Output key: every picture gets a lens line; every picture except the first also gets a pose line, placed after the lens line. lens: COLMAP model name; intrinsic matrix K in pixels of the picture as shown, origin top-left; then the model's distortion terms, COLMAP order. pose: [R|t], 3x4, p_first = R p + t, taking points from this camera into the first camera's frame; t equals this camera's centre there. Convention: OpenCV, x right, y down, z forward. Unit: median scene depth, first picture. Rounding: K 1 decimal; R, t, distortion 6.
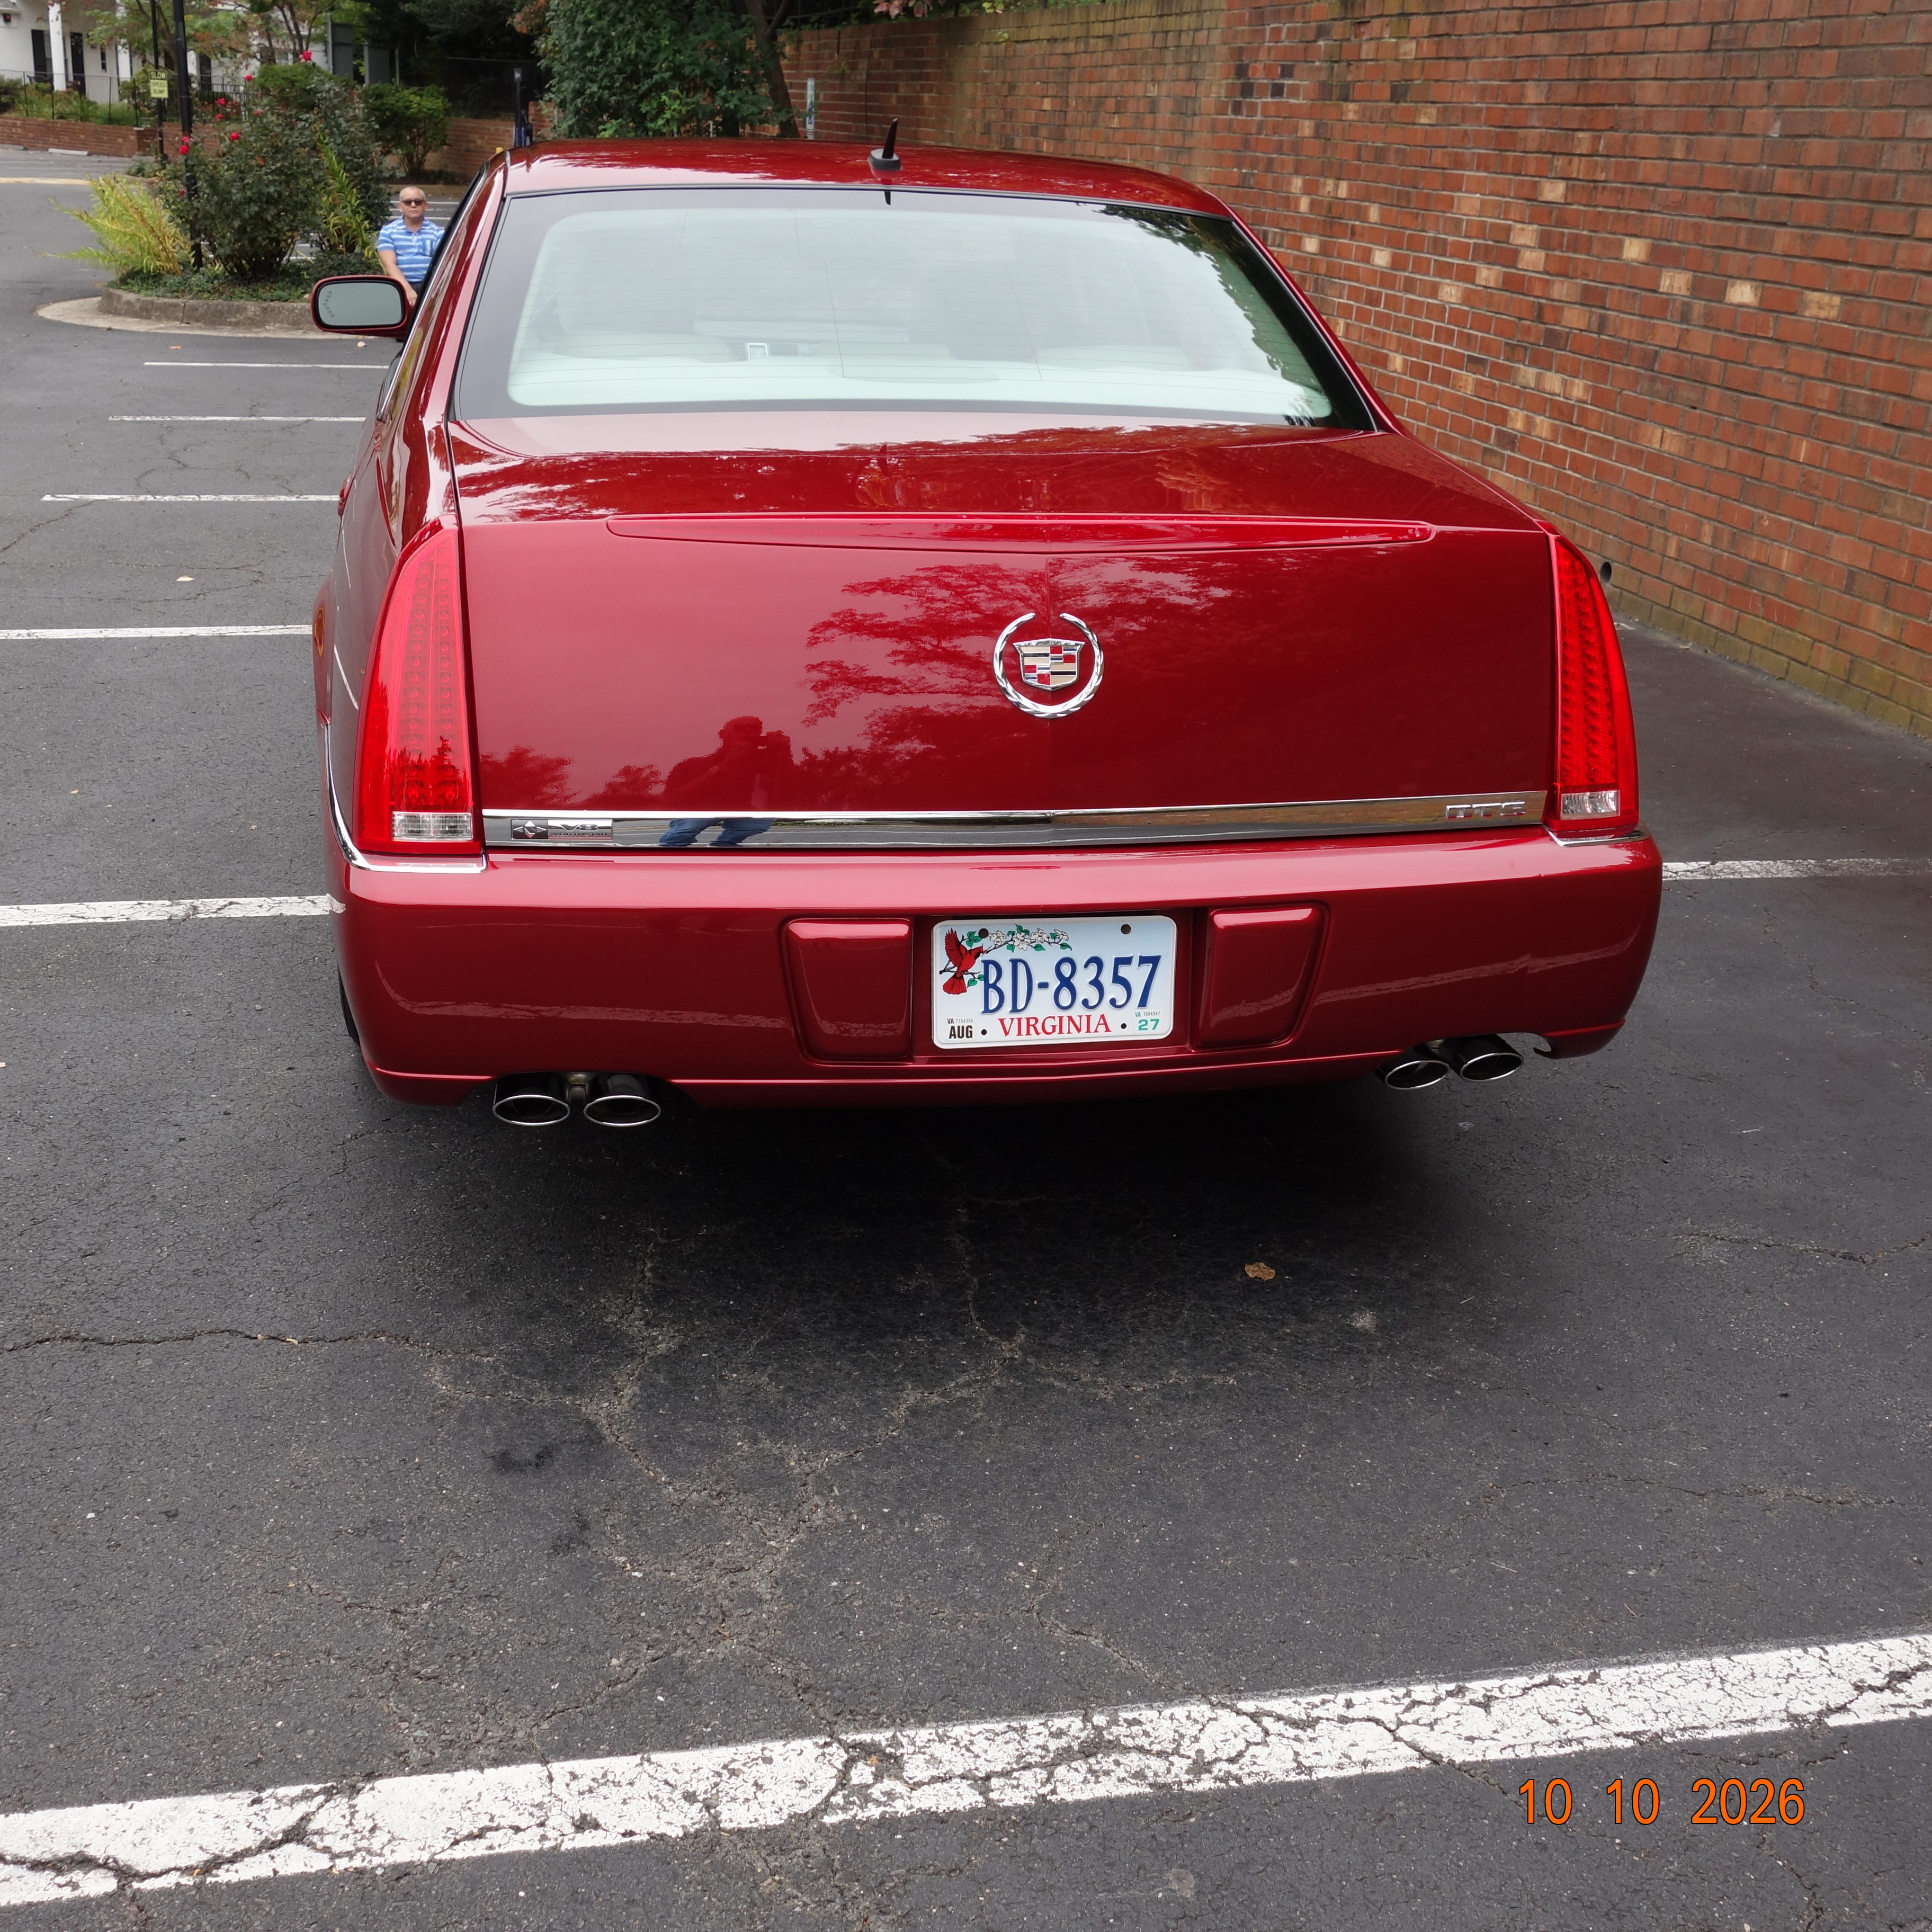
lens RADIAL K [[2300.0, 0, 956.6], [0, 2300.0, 968.3], [0, 0, 1]] dist [0.006759, 0.000000]
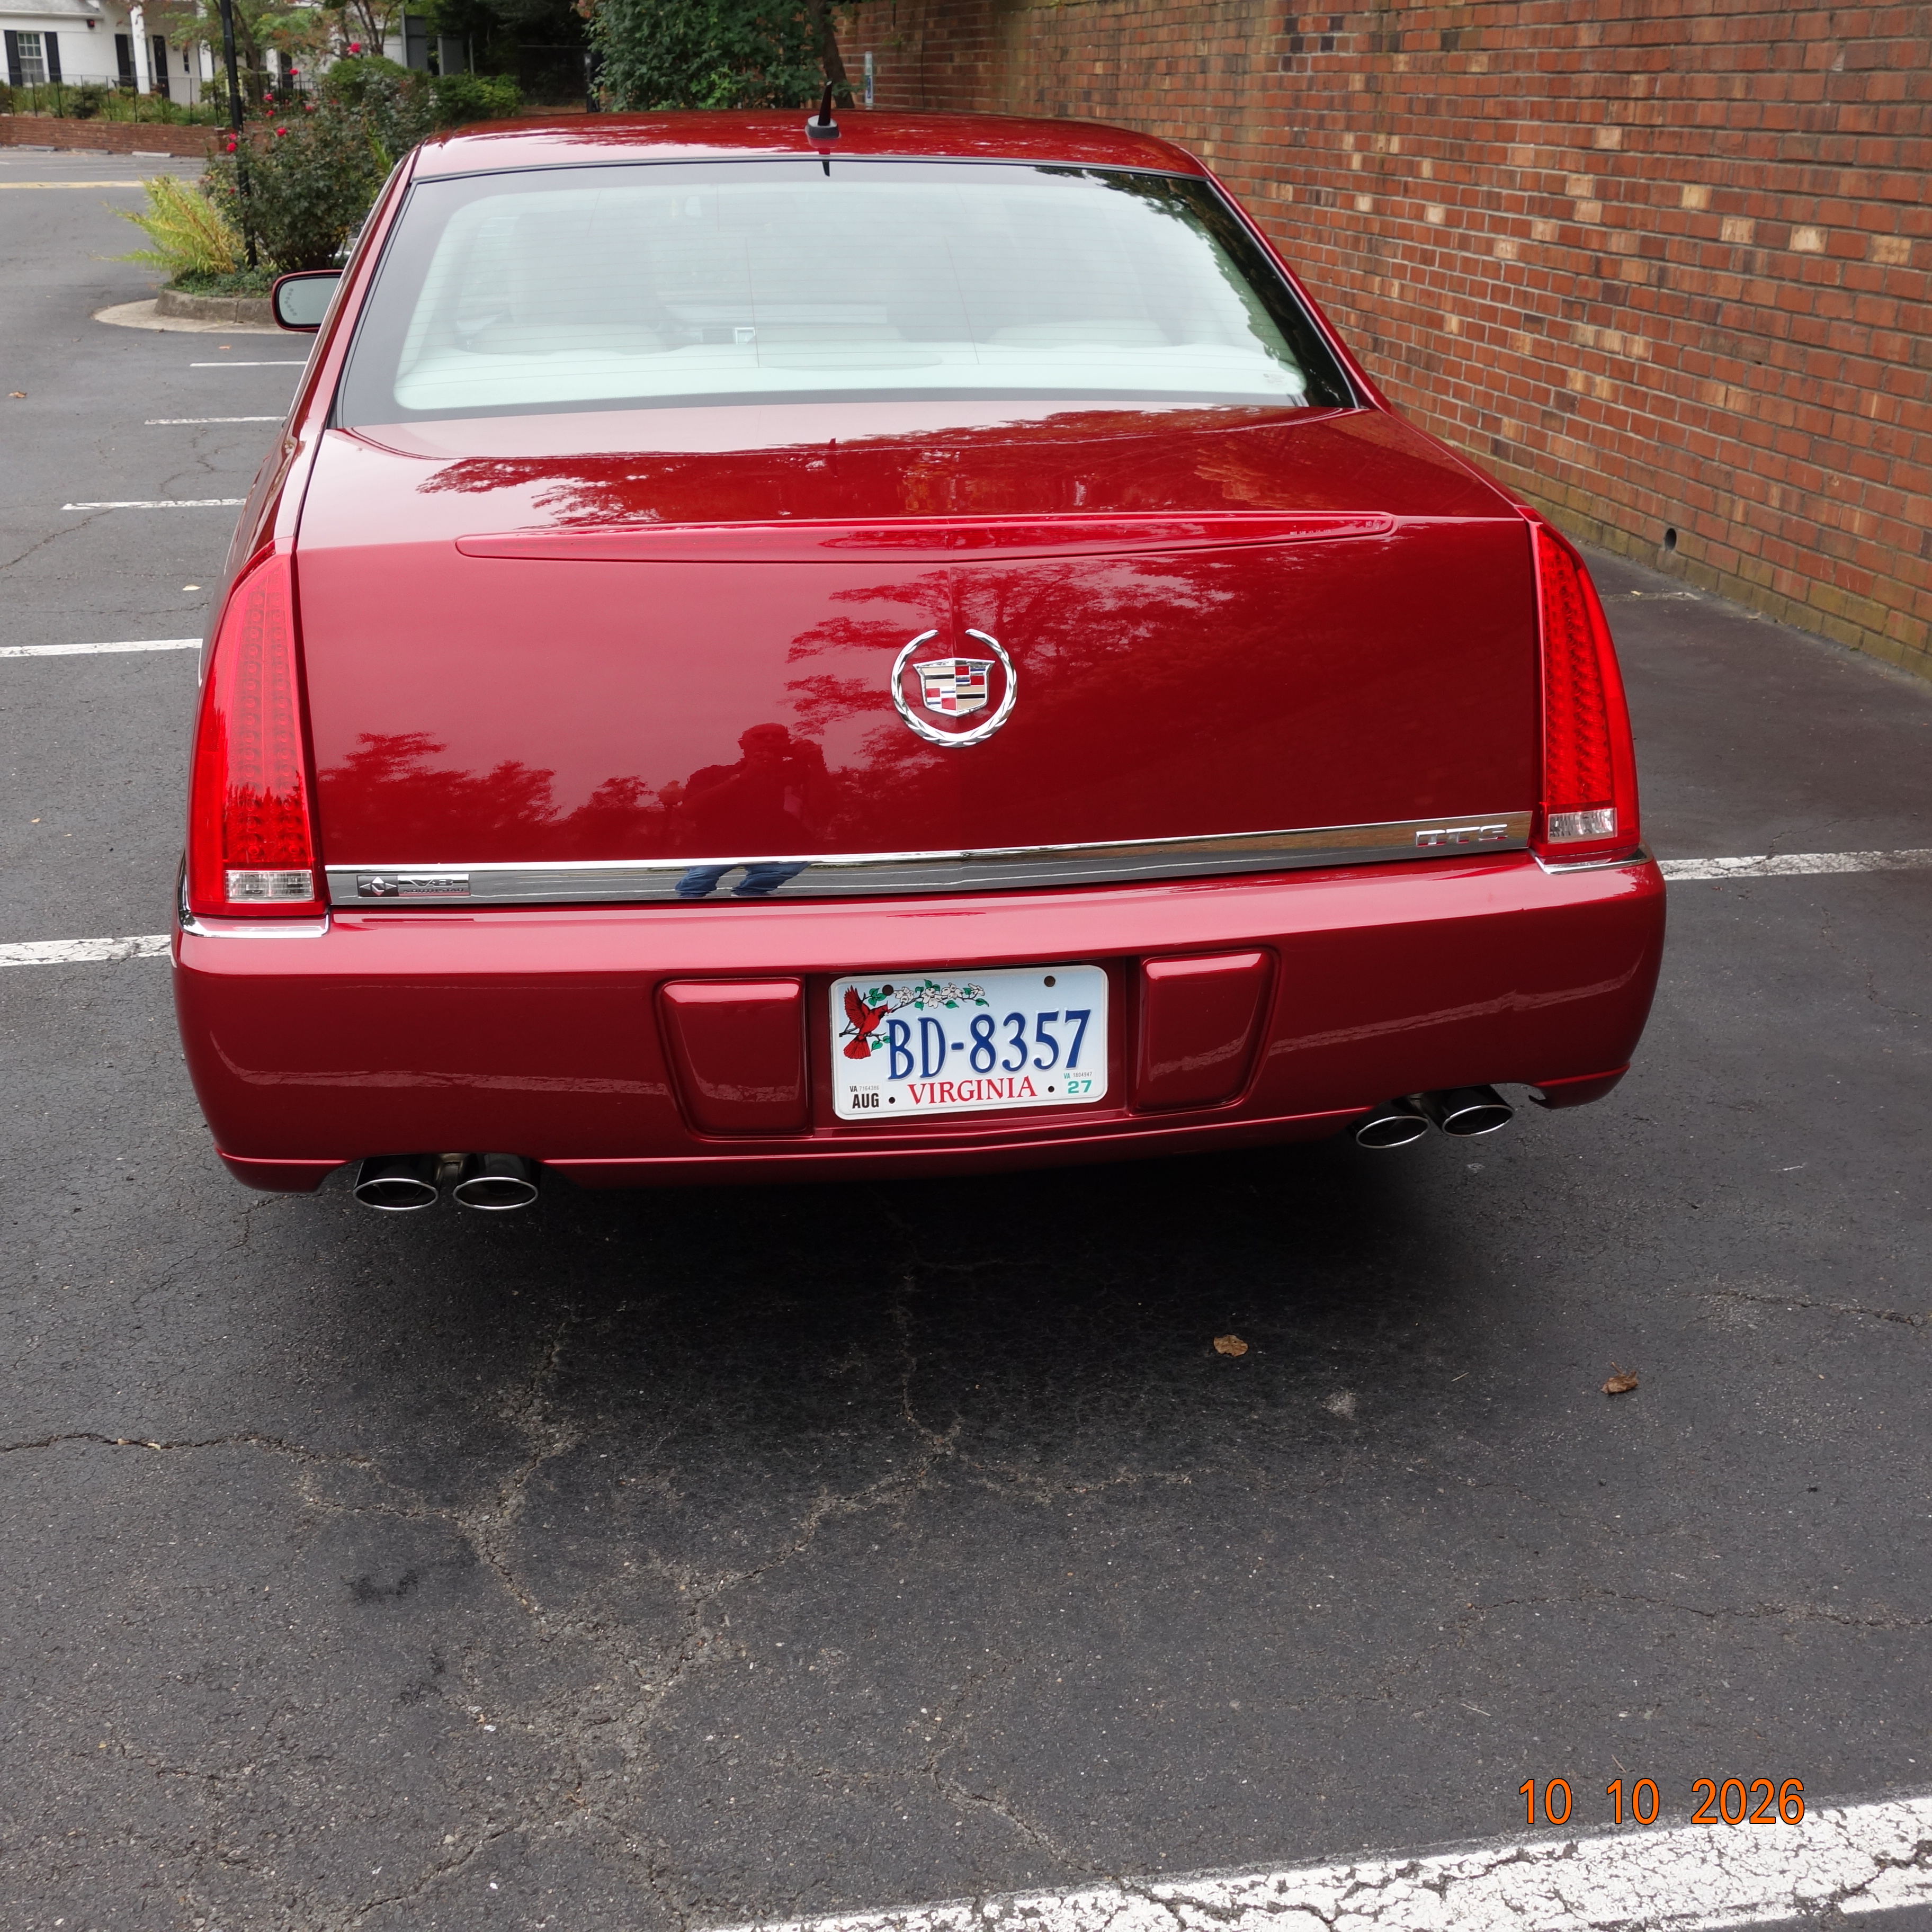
lens RADIAL K [[2300.0, 0, 957.4], [0, 2300.0, 964.4], [0, 0, 1]] dist [0.006759, 0.000000]
pose [[0.998815, -0.020035, -0.044342, 0.070386], [0.020447, 0.999752, 0.008861, -0.029217], [0.044154, -0.009758, 0.998977, 0.097690]]
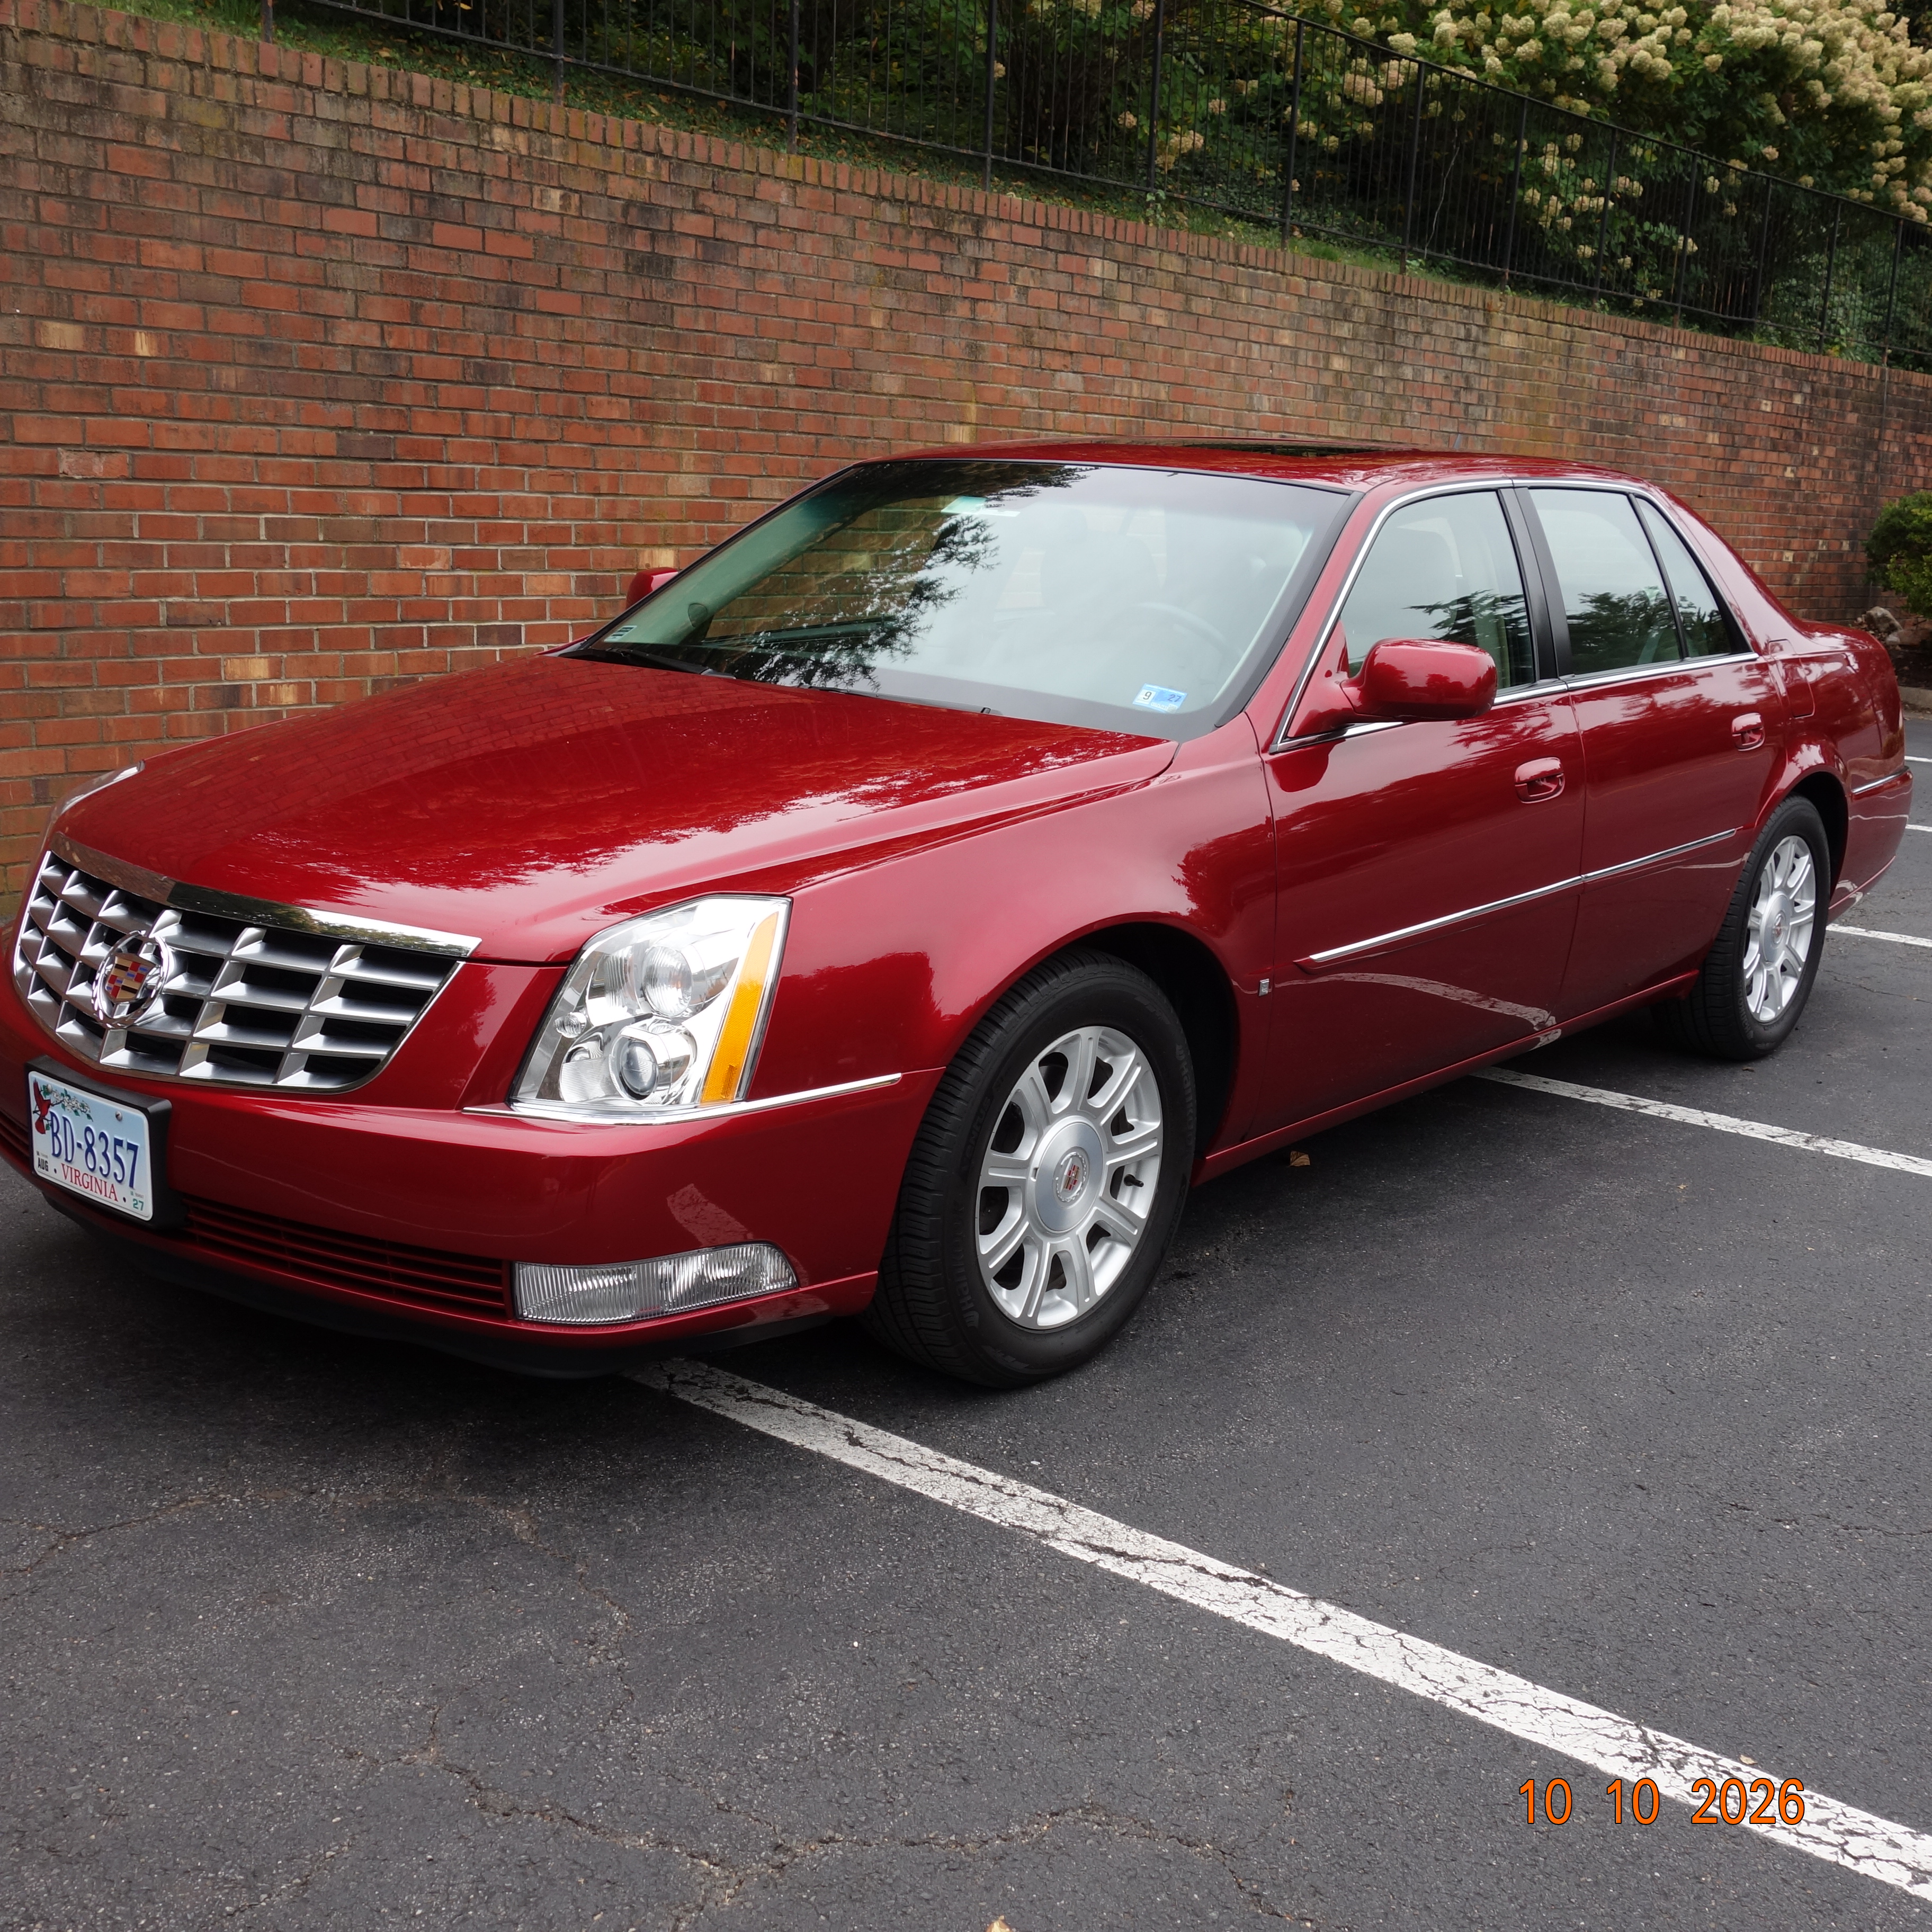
lens RADIAL K [[2300.0, 0, 971.9], [0, 2300.0, 973.4], [0, 0, 1]] dist [0.006759, 0.000000]
pose [[-0.640126, -0.230708, 0.732811, -1.267699], [0.196410, 0.873005, 0.446413, -0.984362], [-0.742739, 0.429692, -0.513520, 2.675726]]
